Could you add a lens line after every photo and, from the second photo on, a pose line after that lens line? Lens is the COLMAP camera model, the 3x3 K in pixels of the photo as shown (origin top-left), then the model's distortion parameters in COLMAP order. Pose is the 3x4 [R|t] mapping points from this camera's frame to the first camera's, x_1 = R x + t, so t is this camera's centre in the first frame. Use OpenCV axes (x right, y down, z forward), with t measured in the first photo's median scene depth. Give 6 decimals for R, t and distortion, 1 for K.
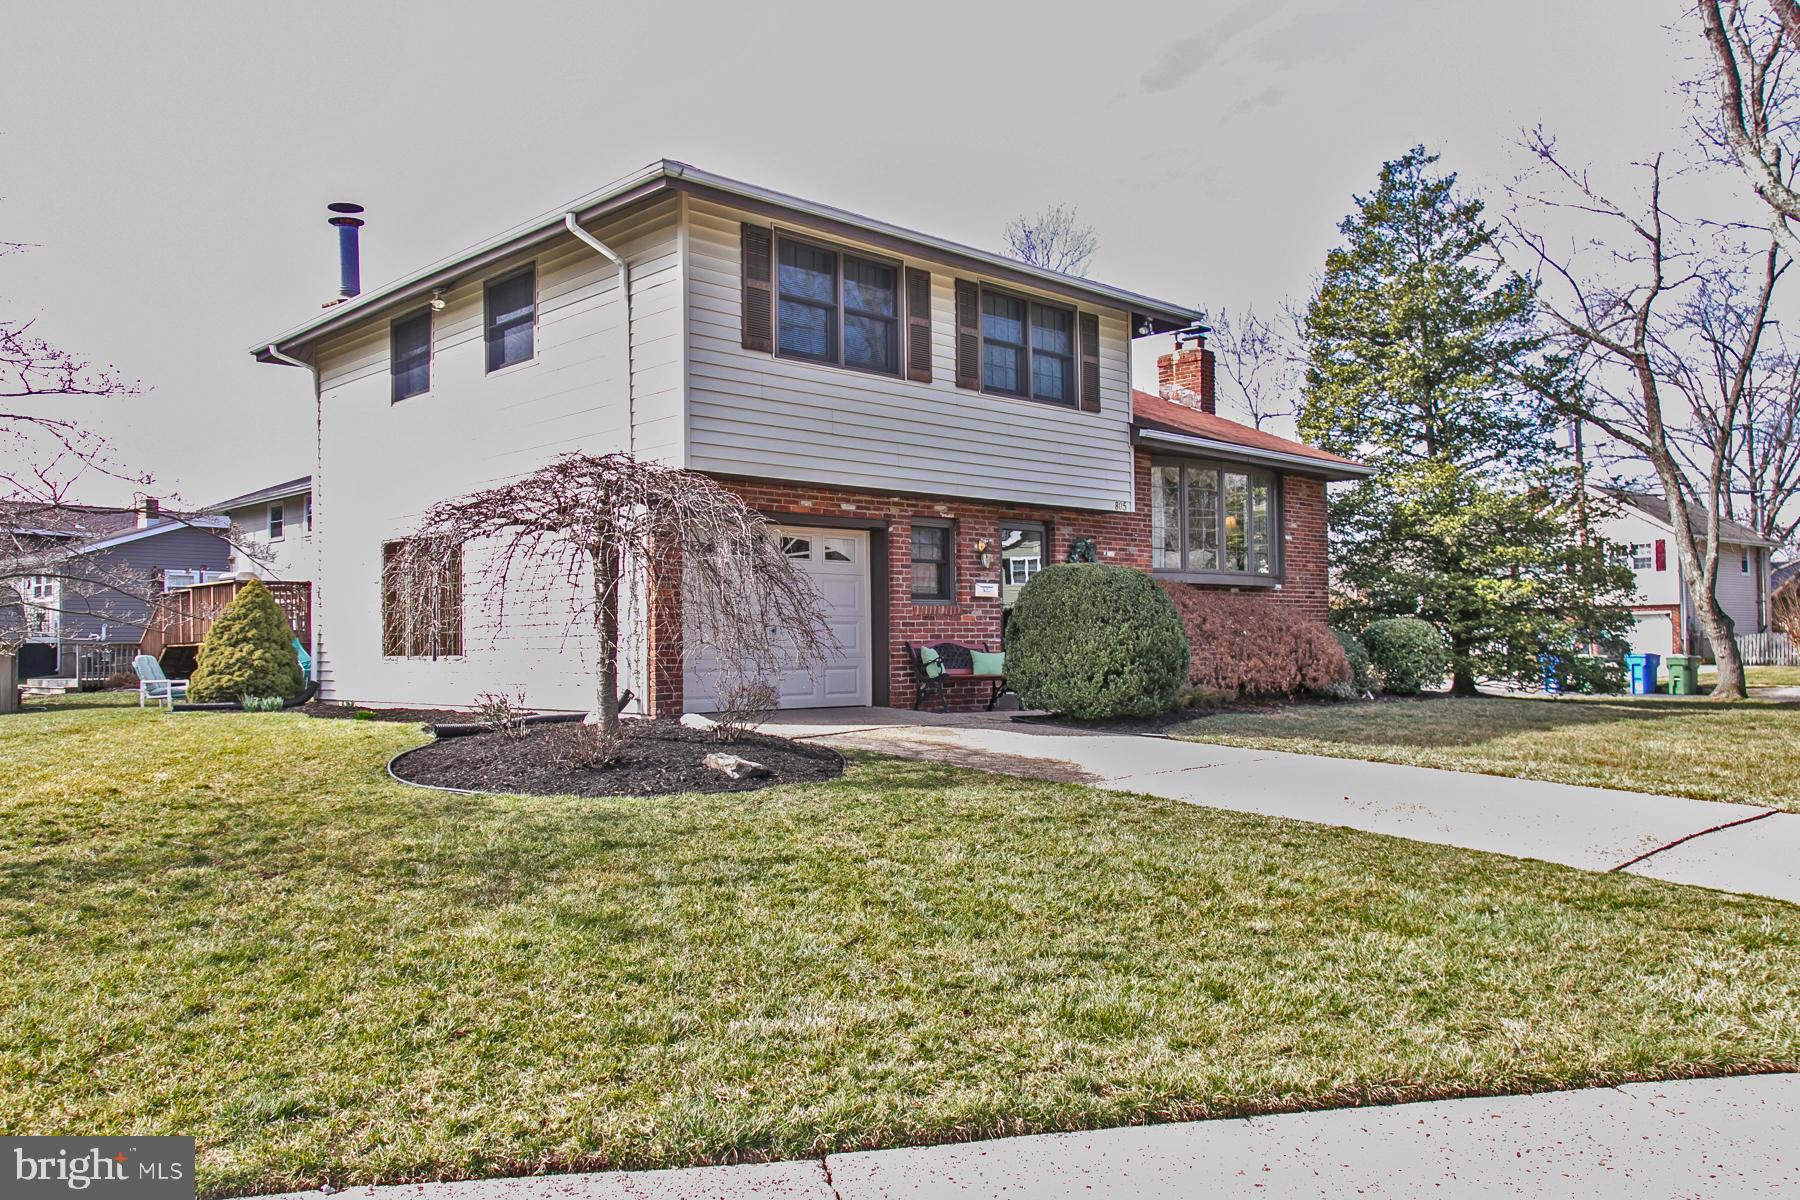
lens RADIAL K [[1416.9, 0, 900.0], [0, 1416.9, 600.0], [0, 0, 1]] dist [-0.010110, -0.001365]
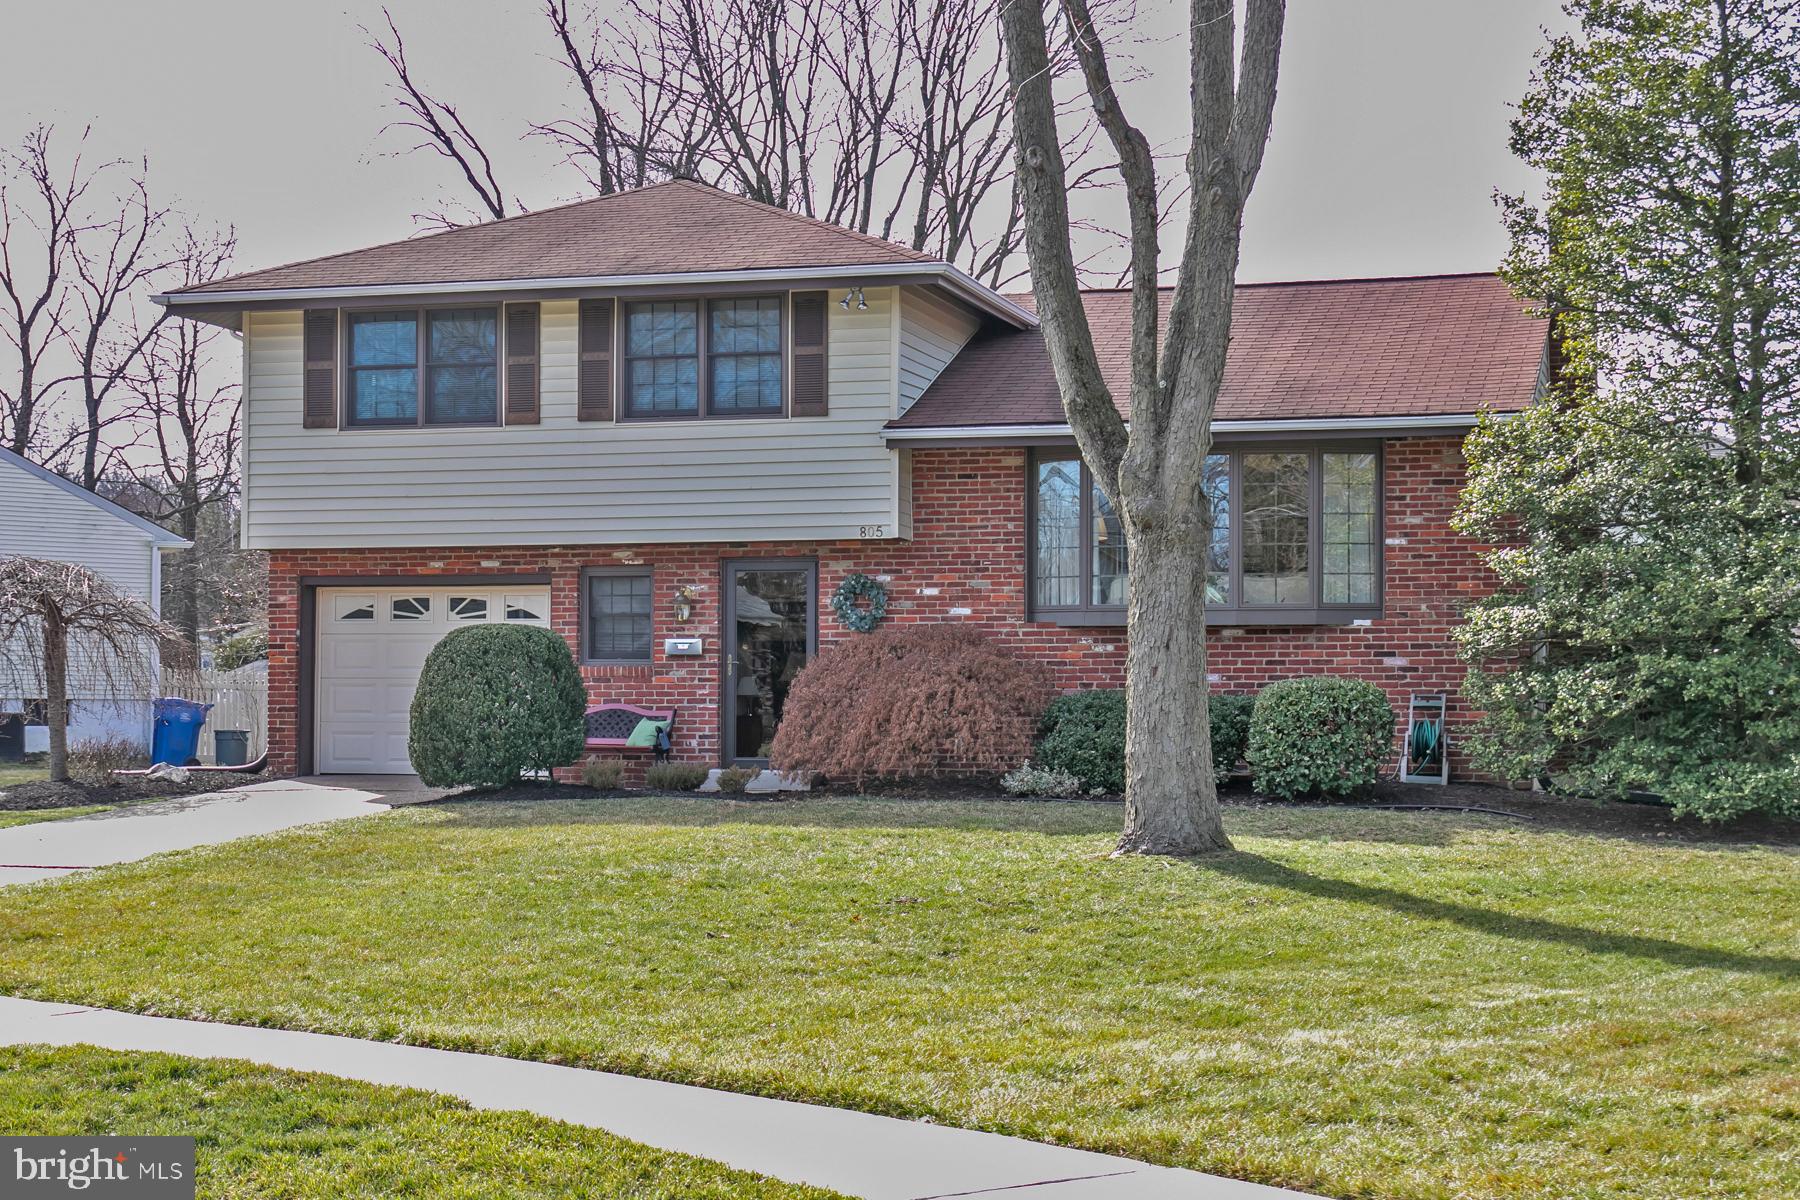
lens RADIAL K [[3056.1, 0, 900.0], [0, 3056.1, 600.0], [0, 0, 1]] dist [-0.007510, 0.107600]
pose [[0.480109, -0.007376, -0.877178, 1.883460], [0.027443, 0.999601, 0.006615, -0.047605], [0.876780, -0.027248, 0.480120, 0.261106]]
